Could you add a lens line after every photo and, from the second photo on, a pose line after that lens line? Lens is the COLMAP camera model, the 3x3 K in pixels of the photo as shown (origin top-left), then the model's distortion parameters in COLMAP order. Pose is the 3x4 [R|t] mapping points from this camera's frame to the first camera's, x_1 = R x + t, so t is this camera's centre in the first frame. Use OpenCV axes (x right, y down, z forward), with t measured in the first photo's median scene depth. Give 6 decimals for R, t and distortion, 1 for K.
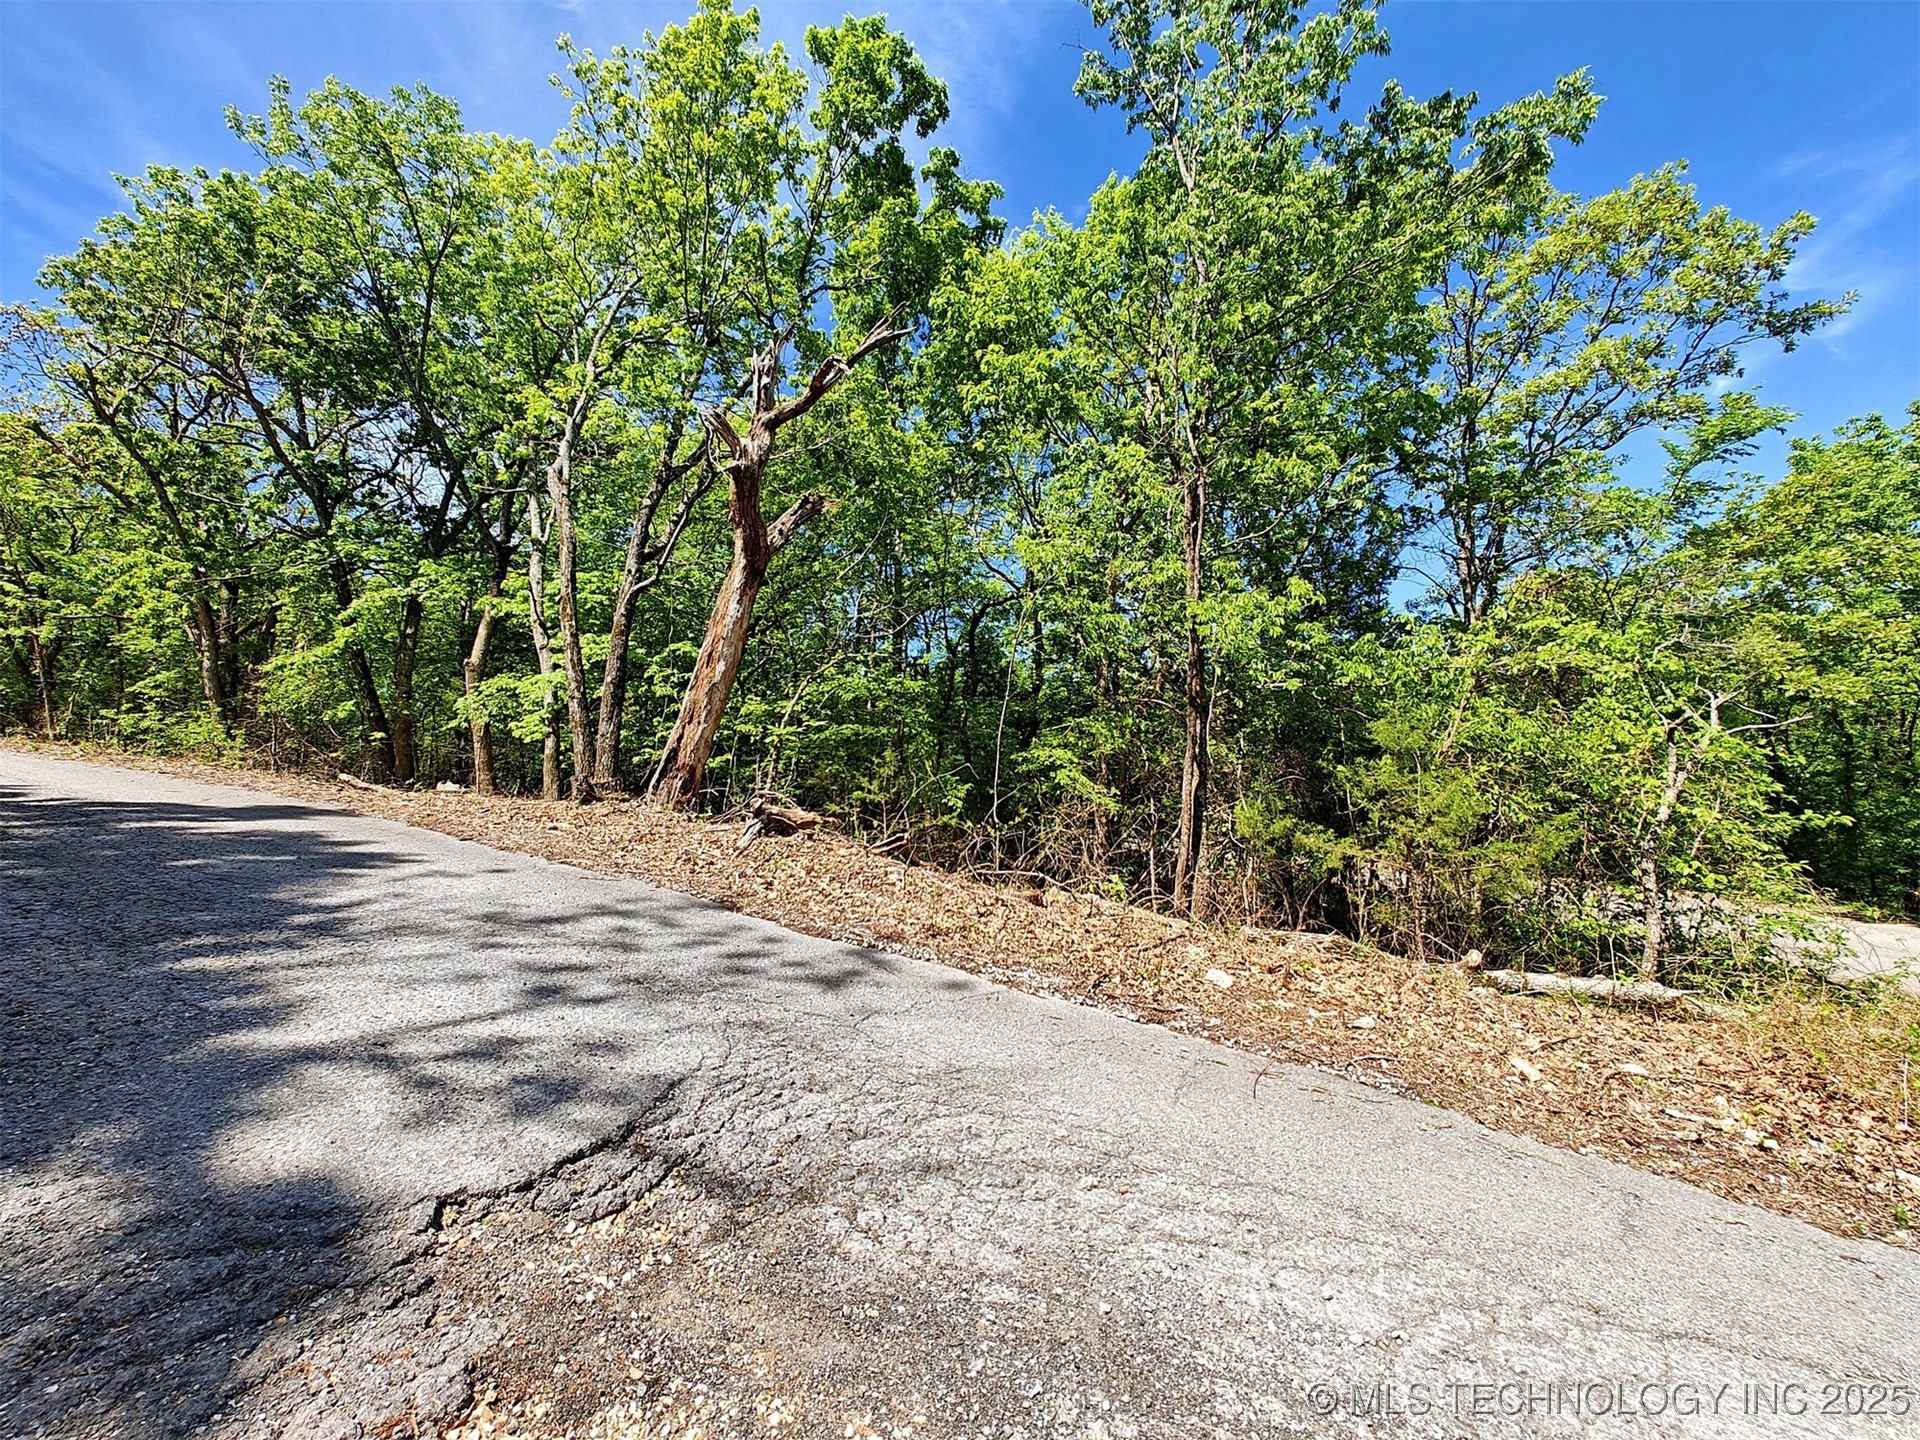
lens RADIAL K [[772.2, 0, 956.7], [0, 772.2, 722.2], [0, 0, 1]] dist [0.000706, 0.000237]
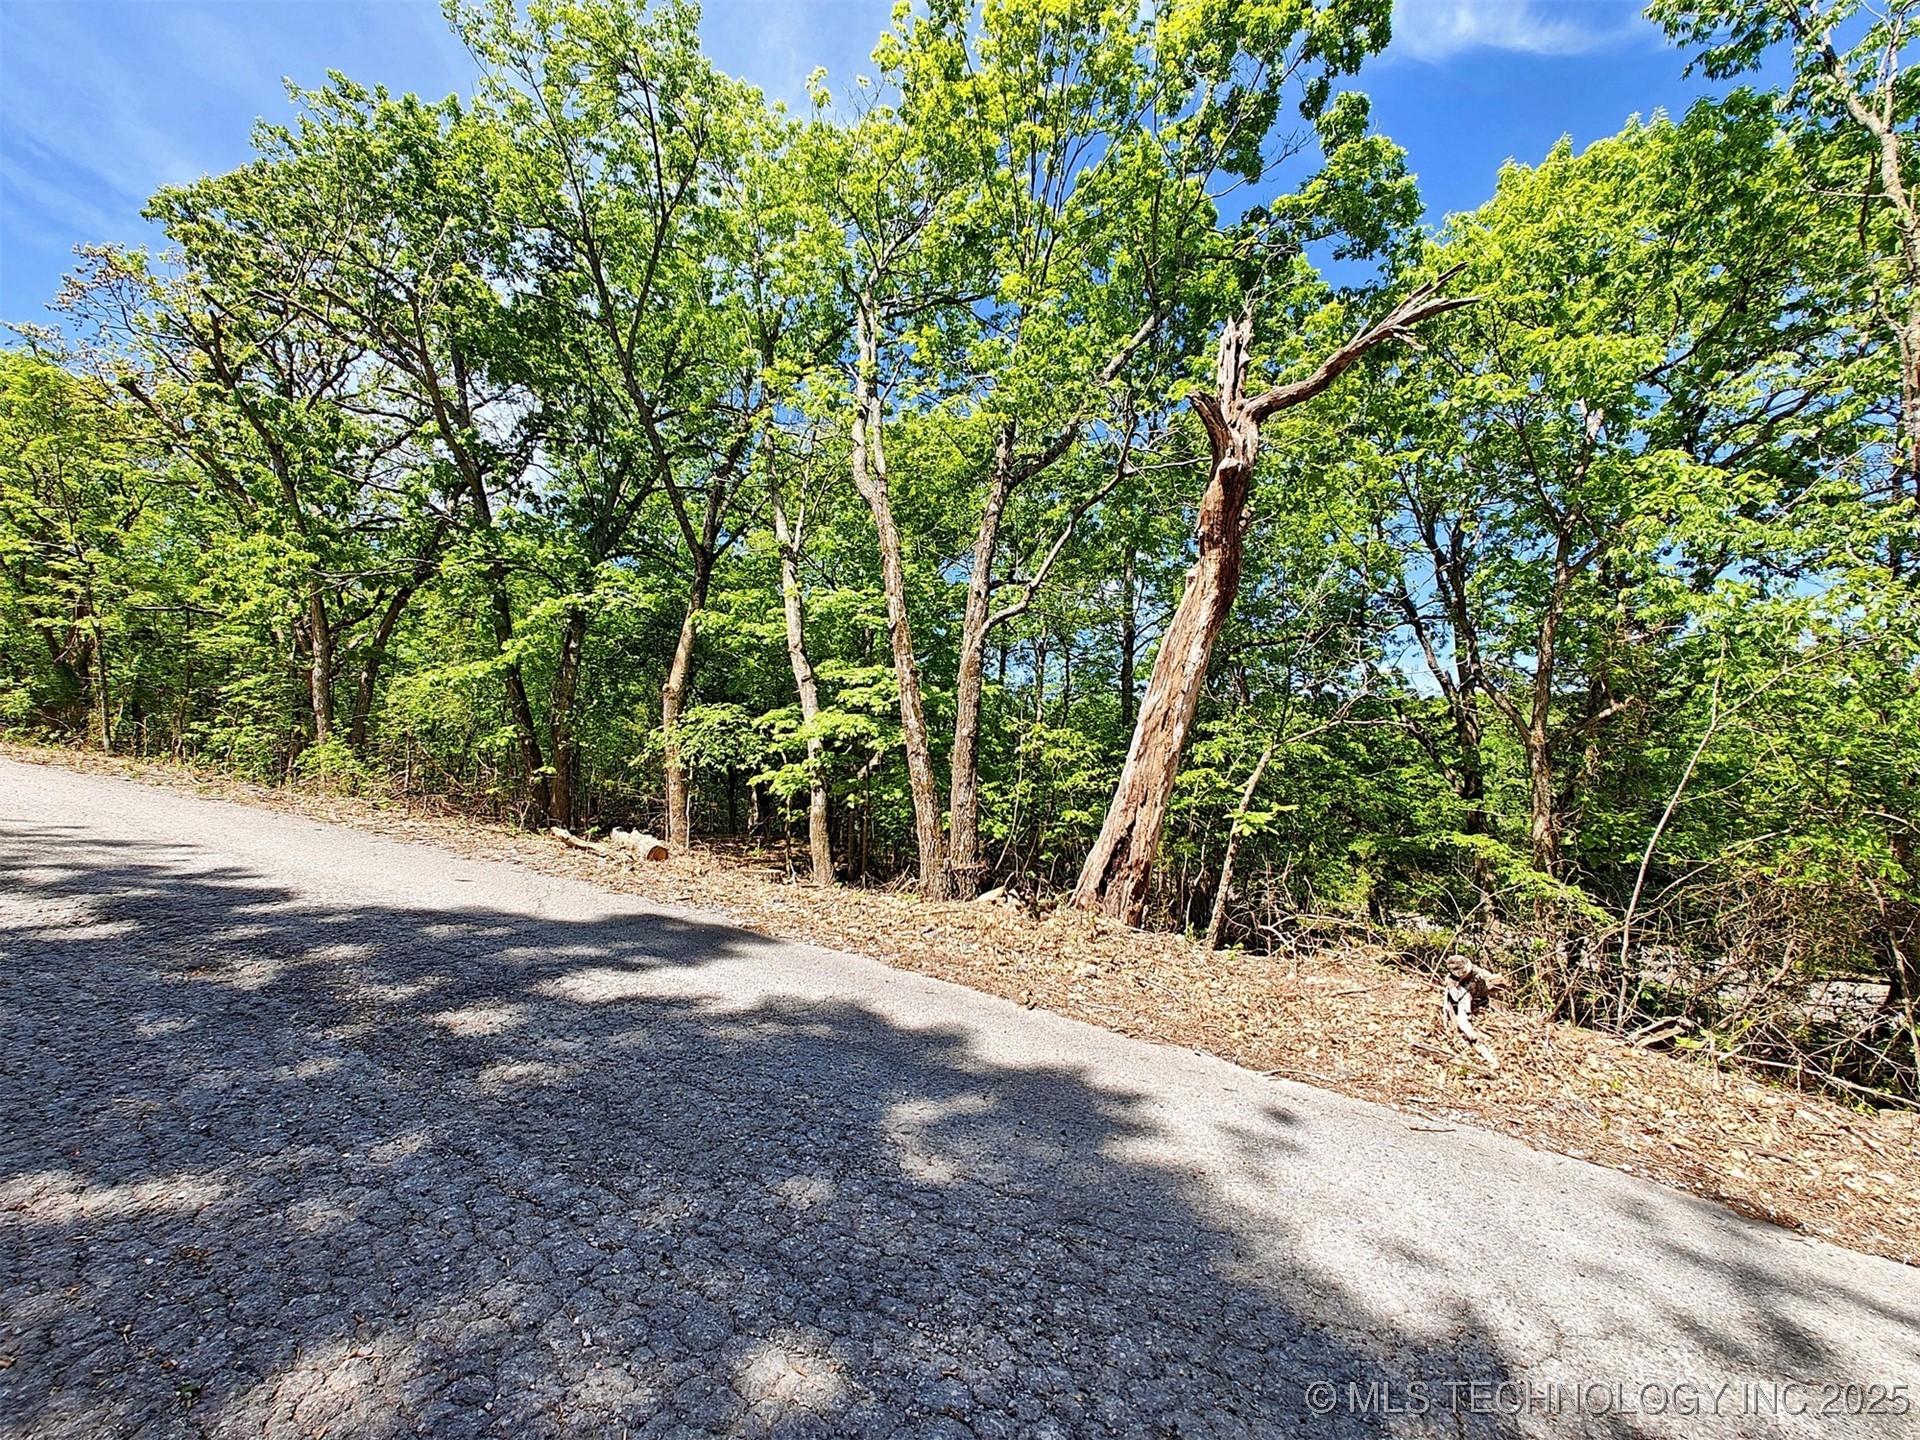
lens RADIAL K [[772.2, 0, 960.1], [0, 772.2, 723.9], [0, 0, 1]] dist [0.000706, 0.000237]
pose [[0.998858, 0.040470, 0.025398, -0.320474], [-0.039912, 0.998959, -0.022105, -0.031523], [-0.026266, 0.021066, 0.999433, 0.150930]]
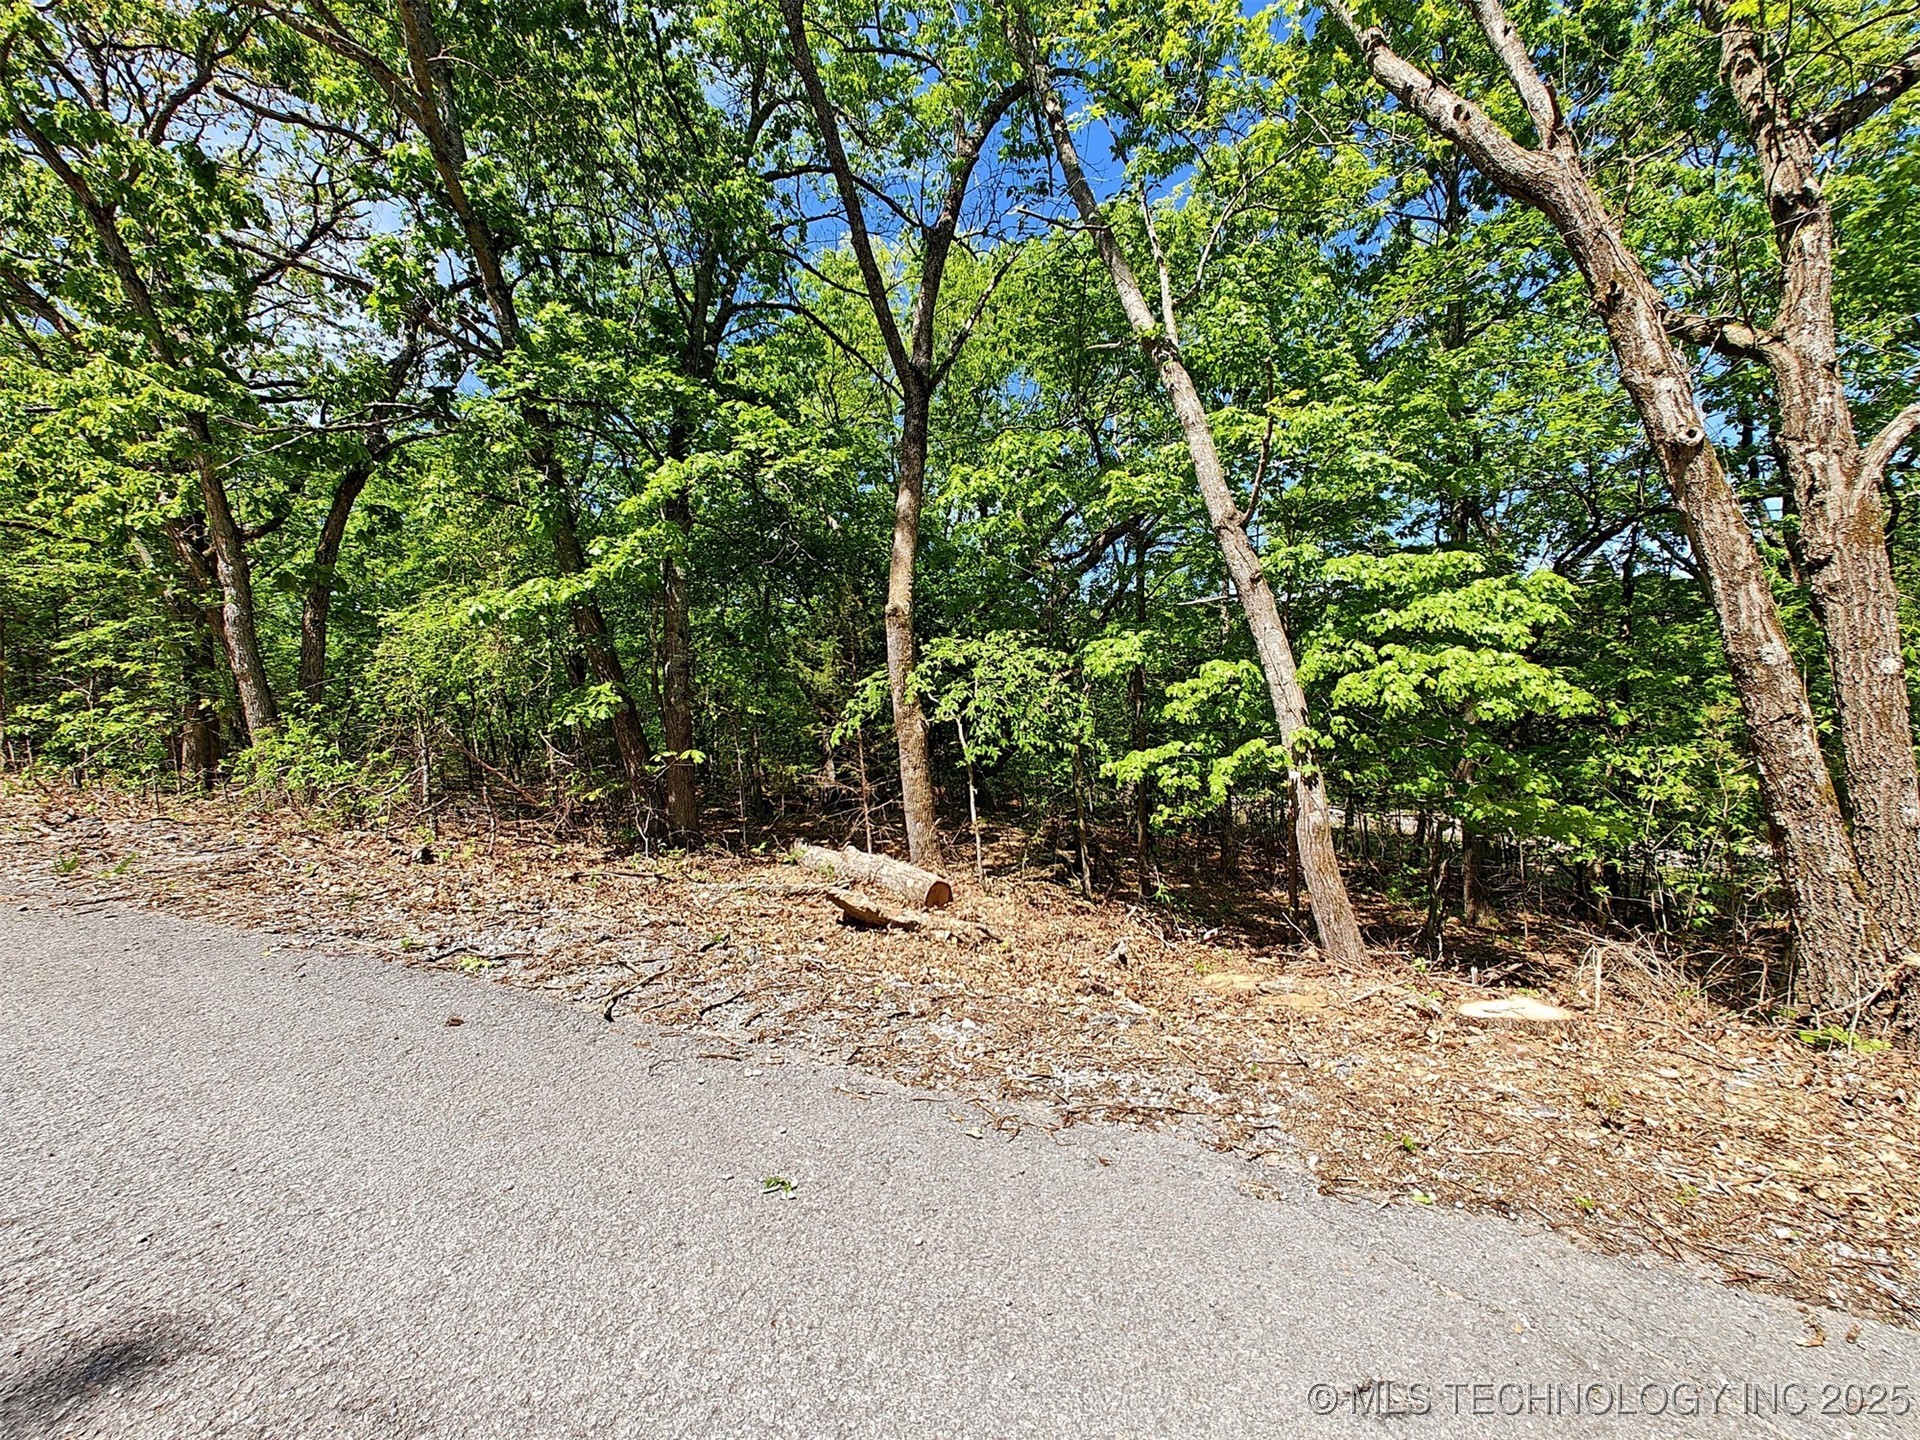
lens RADIAL K [[772.2, 0, 955.8], [0, 772.2, 715.6], [0, 0, 1]] dist [0.000706, 0.000237]
pose [[0.992003, -0.022830, 0.124136, -0.627309], [0.012999, 0.996756, 0.079430, -0.045110], [-0.125547, -0.077181, 0.989081, 0.477318]]
